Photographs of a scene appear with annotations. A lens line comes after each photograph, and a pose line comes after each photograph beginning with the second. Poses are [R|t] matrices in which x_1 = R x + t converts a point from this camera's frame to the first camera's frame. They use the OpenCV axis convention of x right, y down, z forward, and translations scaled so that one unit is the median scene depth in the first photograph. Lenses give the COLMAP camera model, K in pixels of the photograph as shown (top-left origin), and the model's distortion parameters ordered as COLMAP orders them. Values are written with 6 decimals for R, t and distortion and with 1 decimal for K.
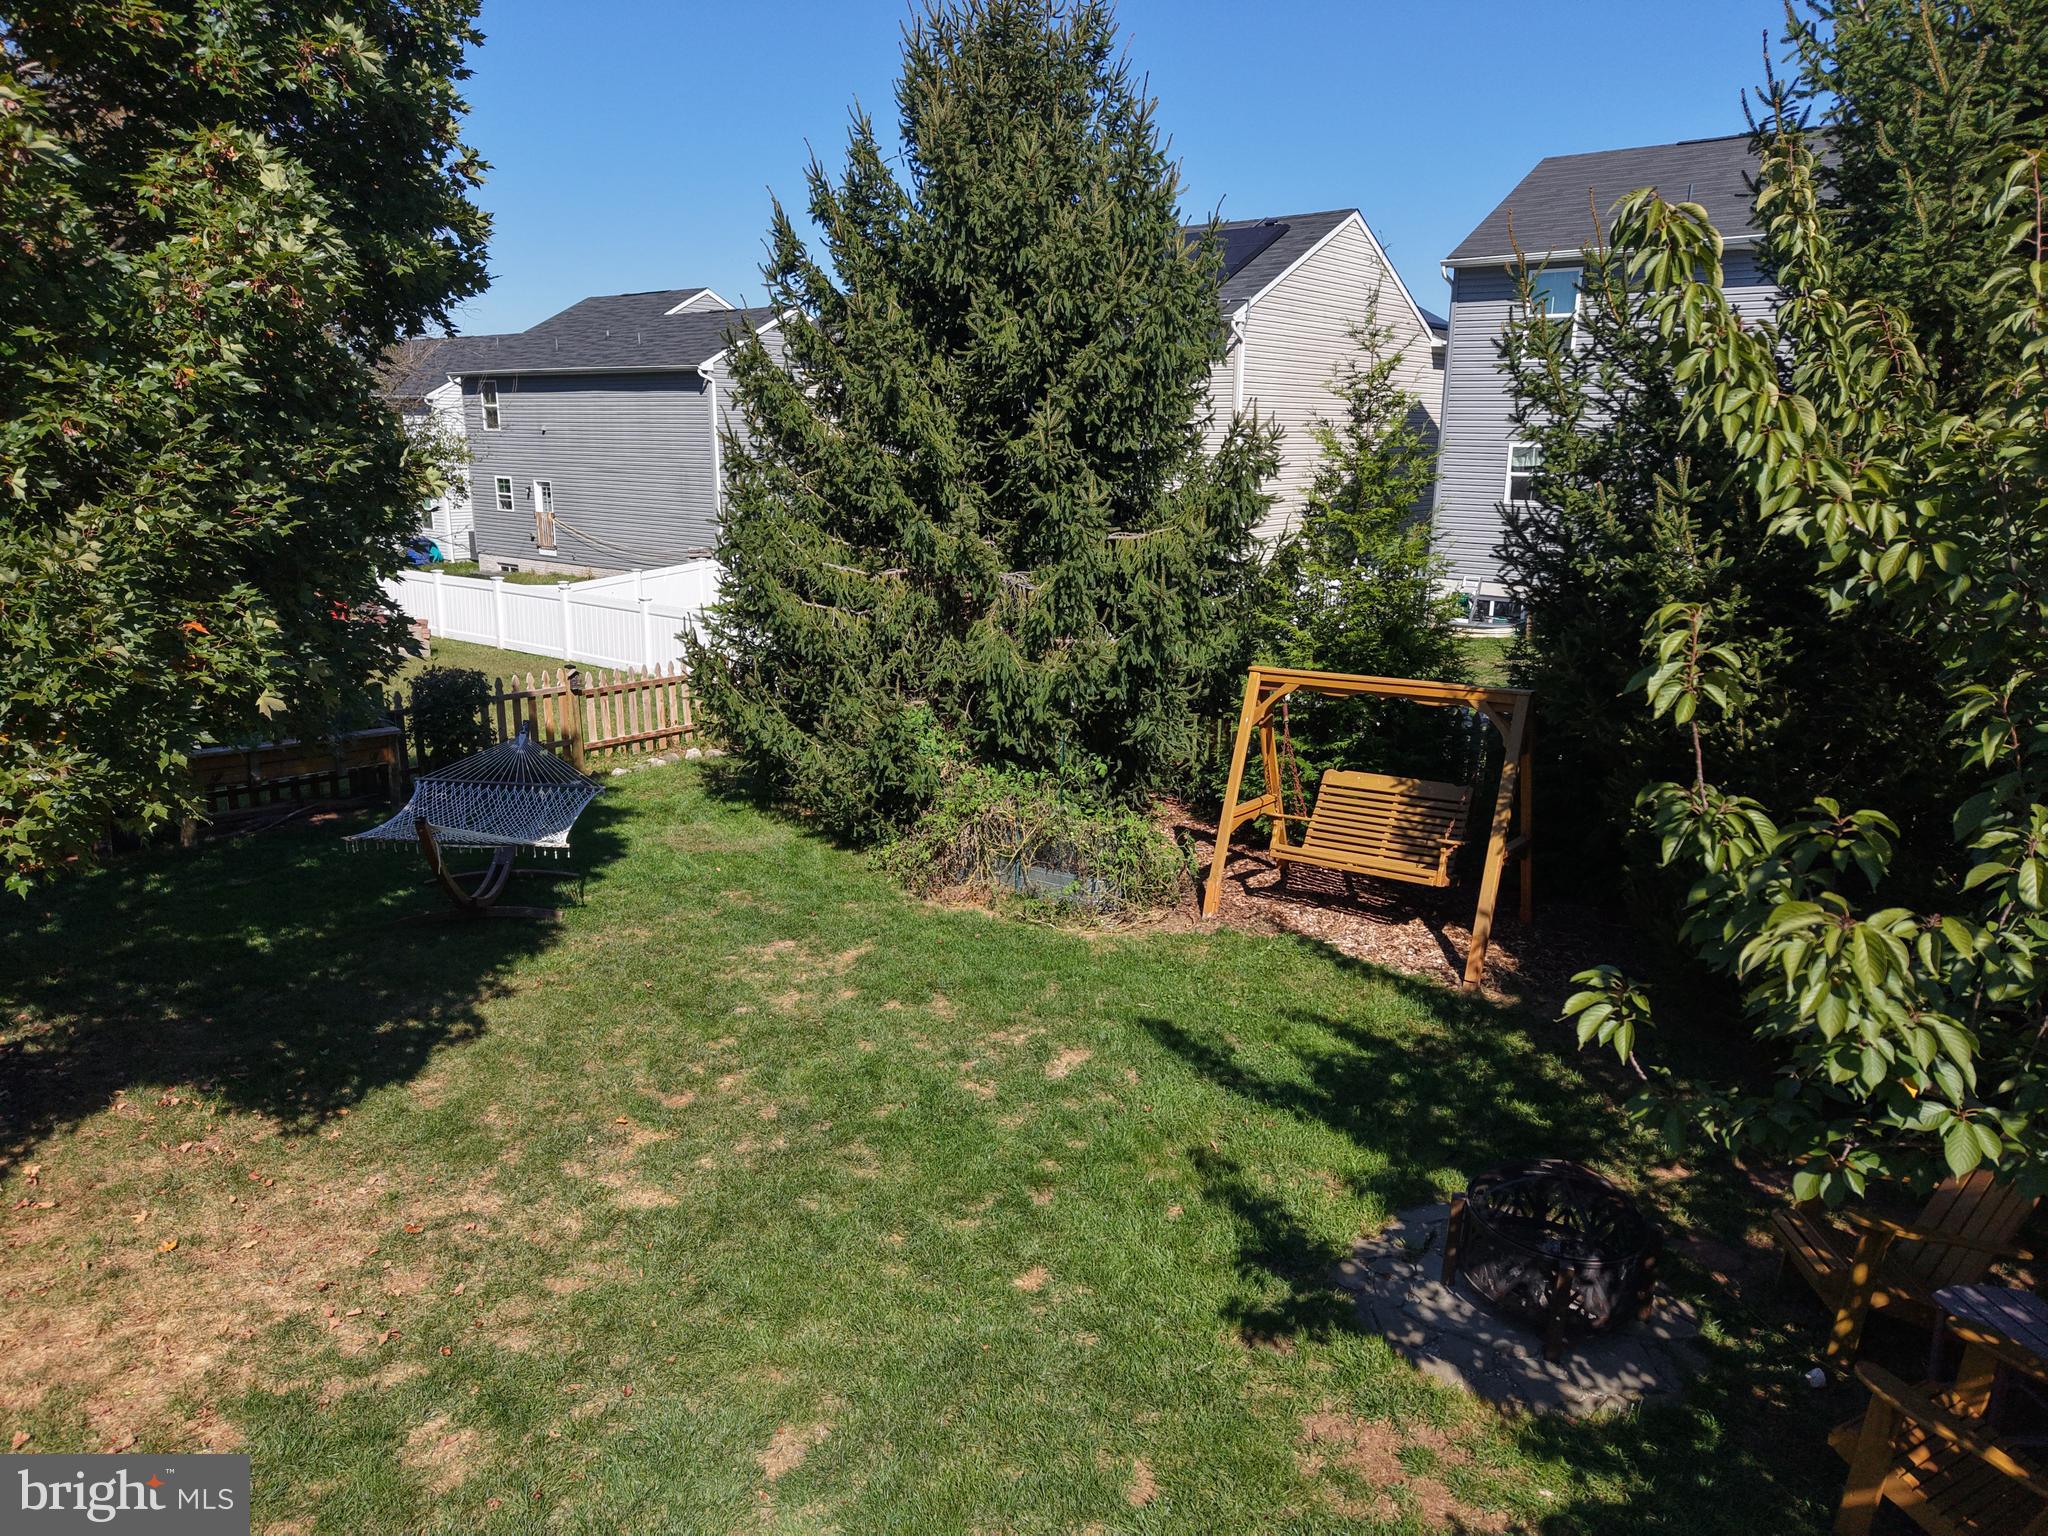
lens RADIAL K [[1376.7, 0, 1029.7], [0, 1376.7, 774.5], [0, 0, 1]] dist [0.028374, -0.023858]
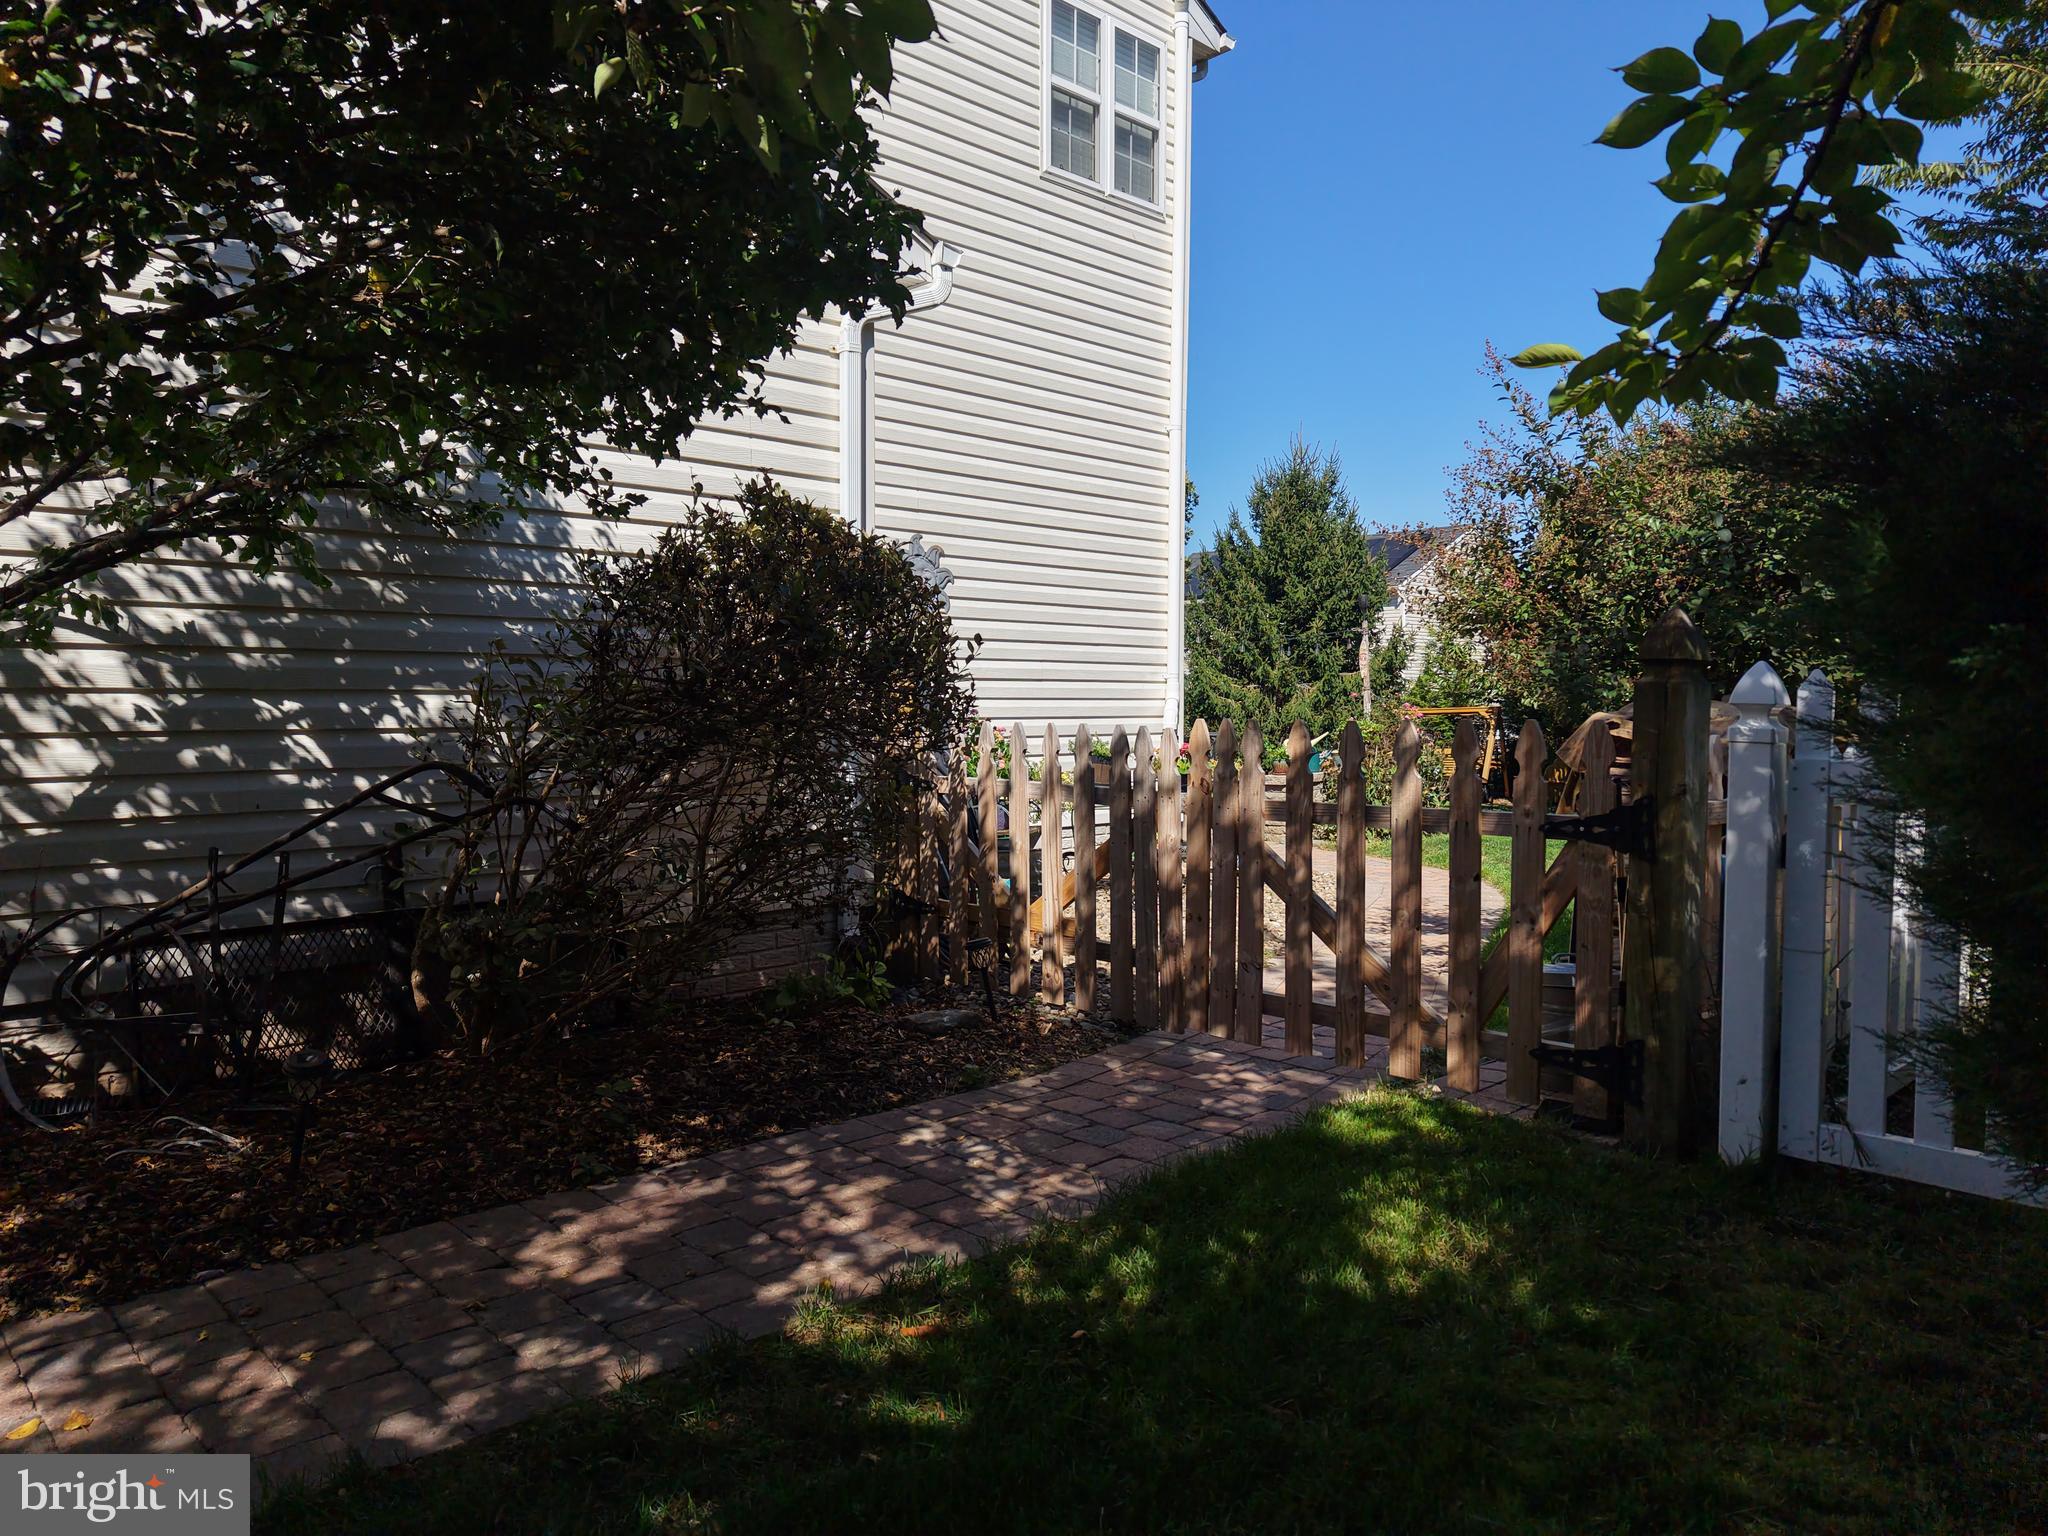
lens RADIAL K [[1376.7, 0, 1020.2], [0, 1376.7, 781.0], [0, 0, 1]] dist [0.028374, -0.023858]
pose [[0.989653, -0.000043, -0.143484, -0.156949], [-0.026064, 0.983309, -0.180065, 0.479274], [0.141097, 0.181942, 0.973133, -1.445178]]
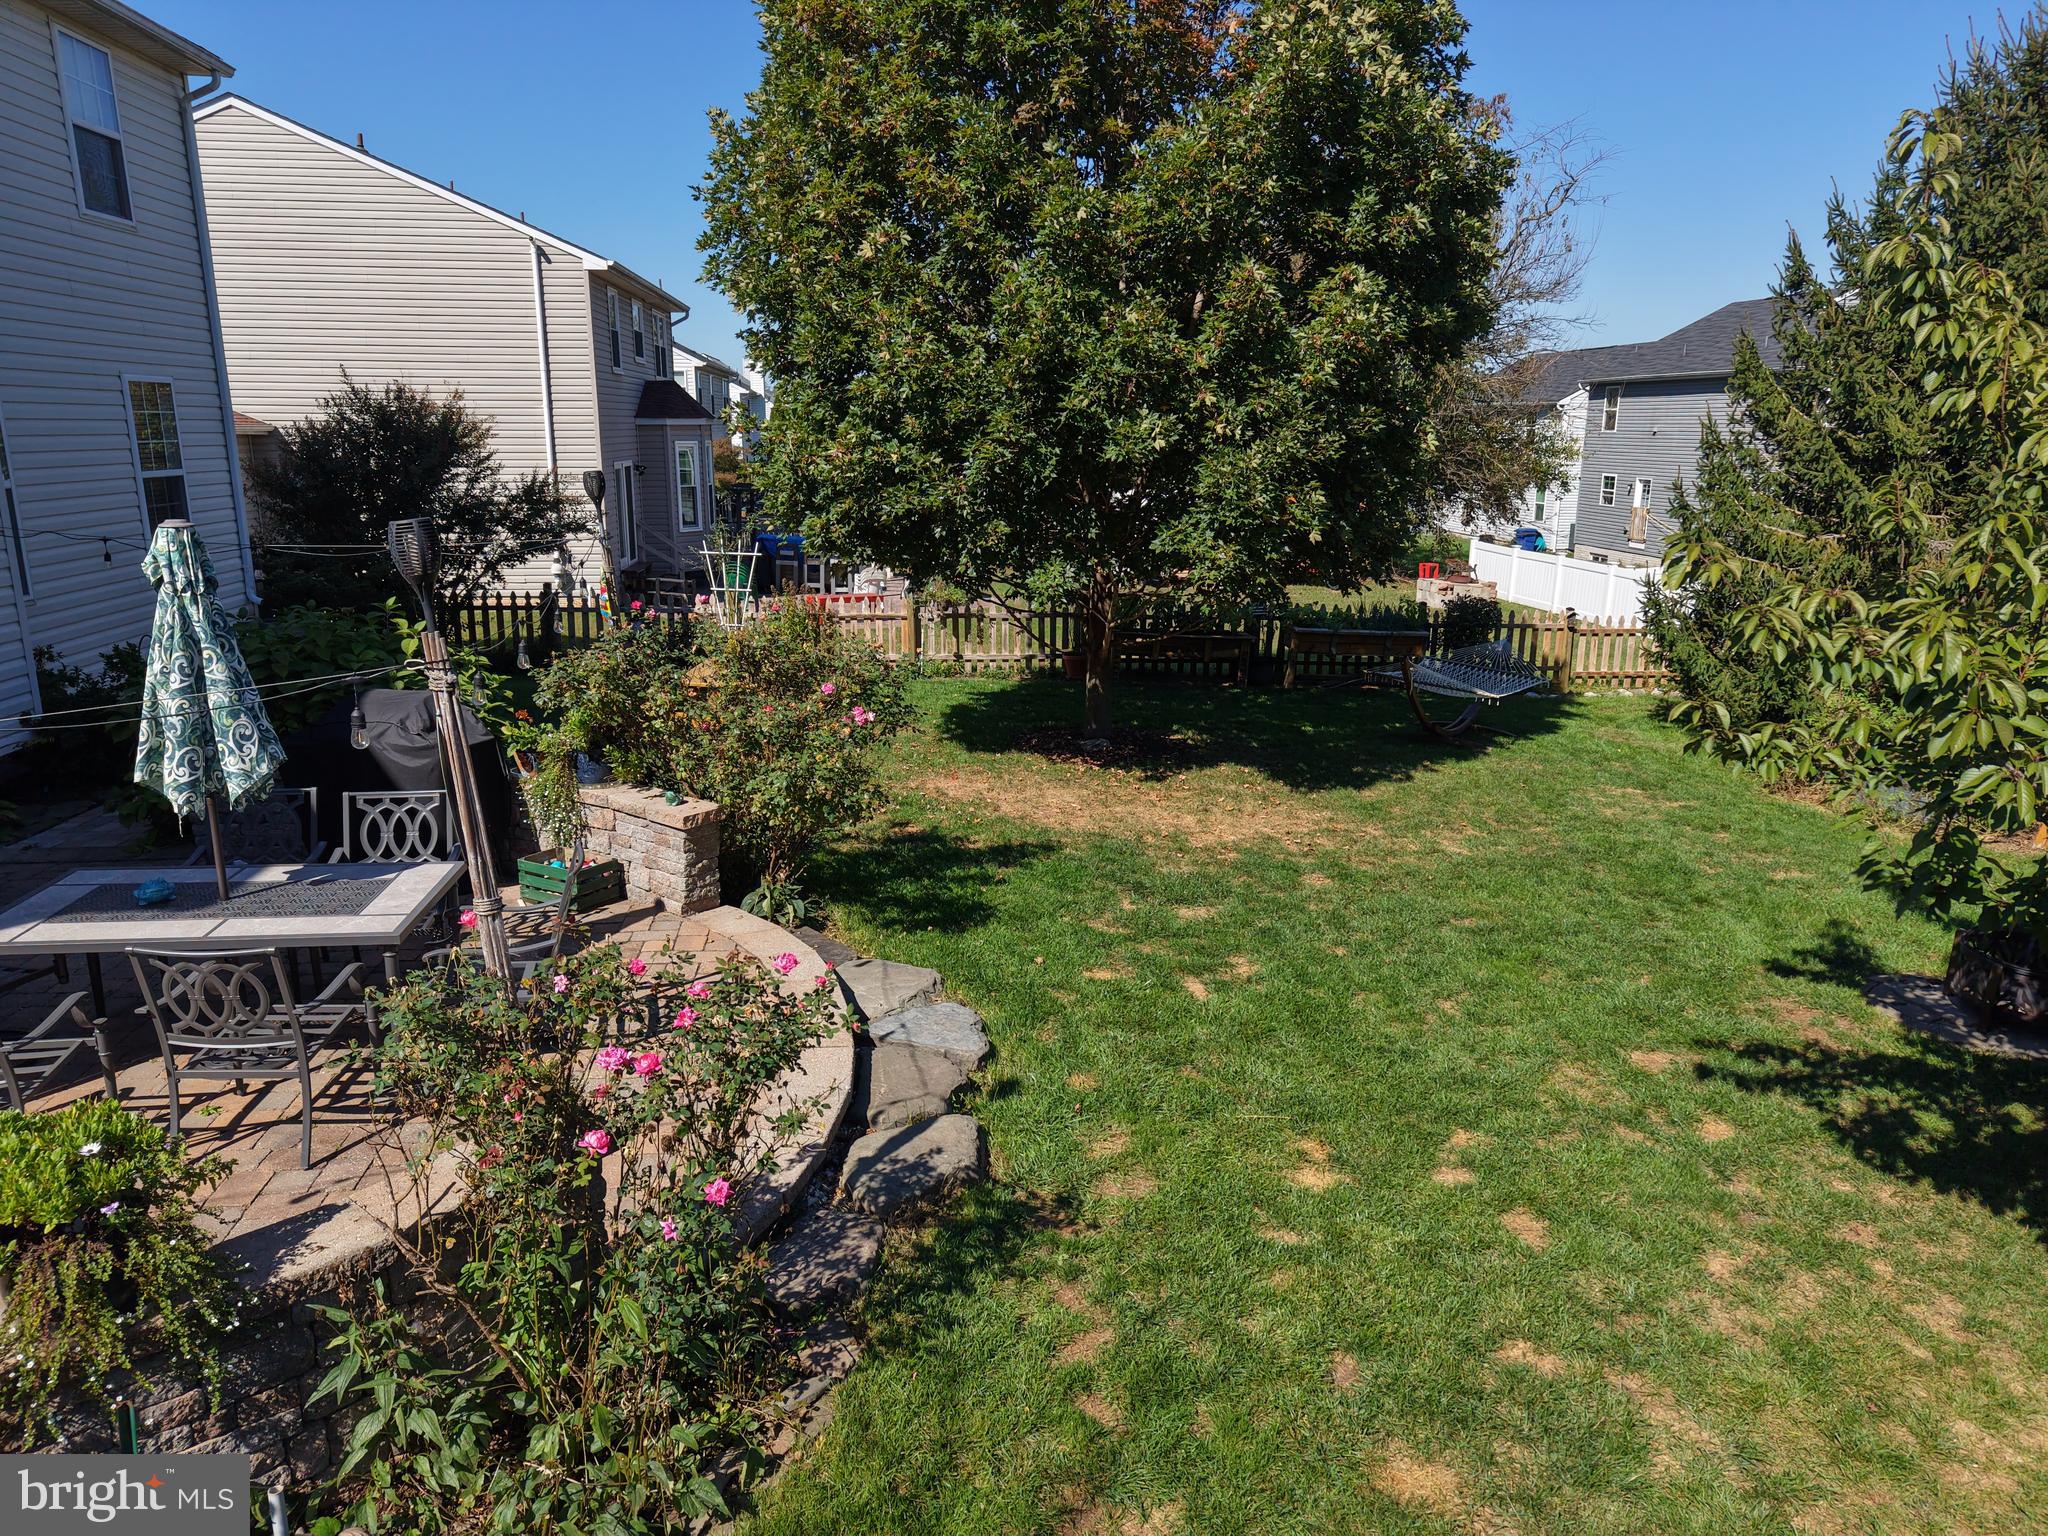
lens RADIAL K [[1376.7, 0, 1025.2], [0, 1376.7, 779.9], [0, 0, 1]] dist [0.028374, -0.023858]
pose [[0.712605, 0.173332, -0.679816, 0.255165], [-0.174881, 0.982298, 0.067140, 0.099834], [0.679419, 0.071042, 0.730303, -0.328686]]
